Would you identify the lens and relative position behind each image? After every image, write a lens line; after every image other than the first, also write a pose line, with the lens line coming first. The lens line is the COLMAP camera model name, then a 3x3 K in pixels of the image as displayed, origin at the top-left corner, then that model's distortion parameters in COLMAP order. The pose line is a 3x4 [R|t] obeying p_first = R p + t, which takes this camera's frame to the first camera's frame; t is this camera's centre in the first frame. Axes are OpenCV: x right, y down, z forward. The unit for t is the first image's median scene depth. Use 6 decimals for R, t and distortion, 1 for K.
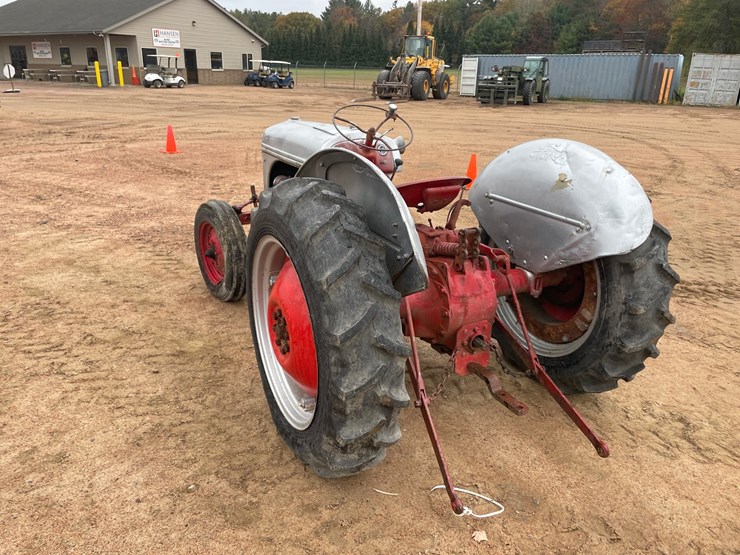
lens RADIAL K [[562.5, 0, 361.6], [0, 562.5, 266.2], [0, 0, 1]] dist [0.086113, -0.114268]
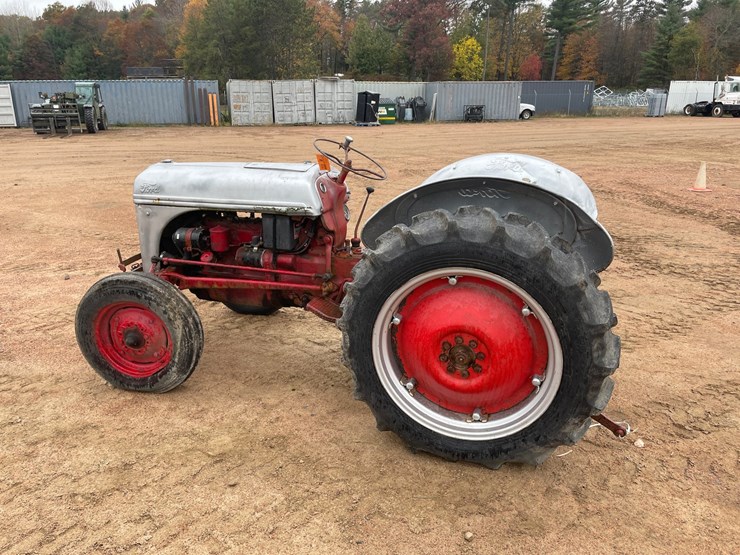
lens RADIAL K [[560.6, 0, 363.0], [0, 560.6, 279.8], [0, 0, 1]] dist [0.095673, -0.127589]
pose [[0.712074, -0.236651, 0.661020, -0.069061], [0.247960, 0.965578, 0.078574, -0.011015], [-0.656861, 0.107956, 0.746243, 0.024854]]
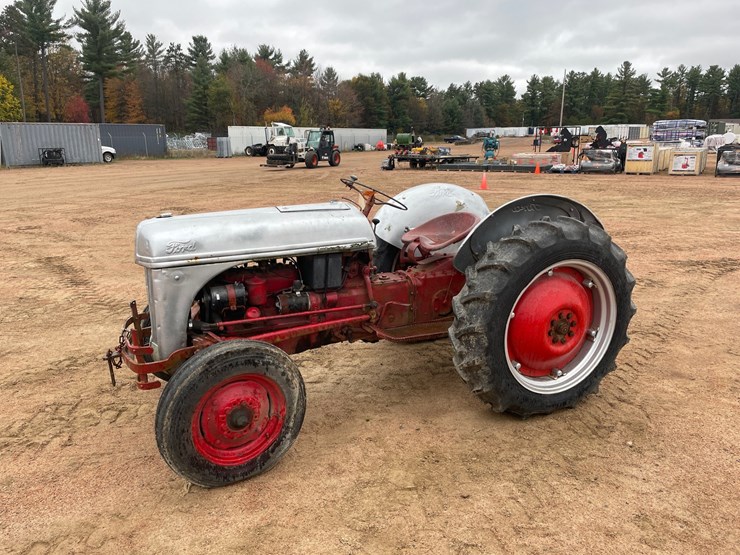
lens RADIAL K [[560.6, 0, 363.0], [0, 560.6, 279.8], [0, 0, 1]] dist [0.095673, -0.127589]
pose [[0.050344, -0.264338, 0.963115, -0.110345], [0.338691, 0.911713, 0.232526, -0.035995], [-0.939550, 0.314492, 0.135428, 0.092444]]
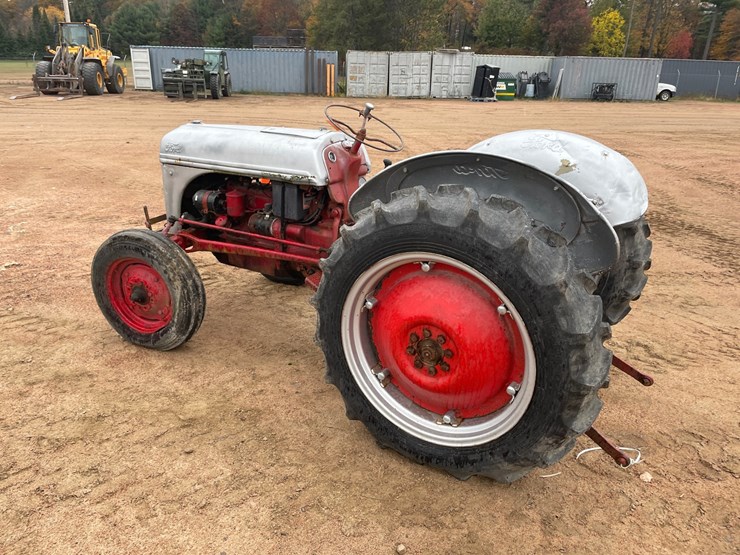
lens RADIAL K [[561.3, 0, 363.0], [0, 561.3, 276.5], [0, 0, 1]] dist [0.095768, -0.128363]
pose [[0.842593, -0.184020, 0.506136, -0.051202], [0.170216, 0.982632, 0.073896, -0.007074], [-0.510944, 0.023888, 0.859282, 0.018923]]
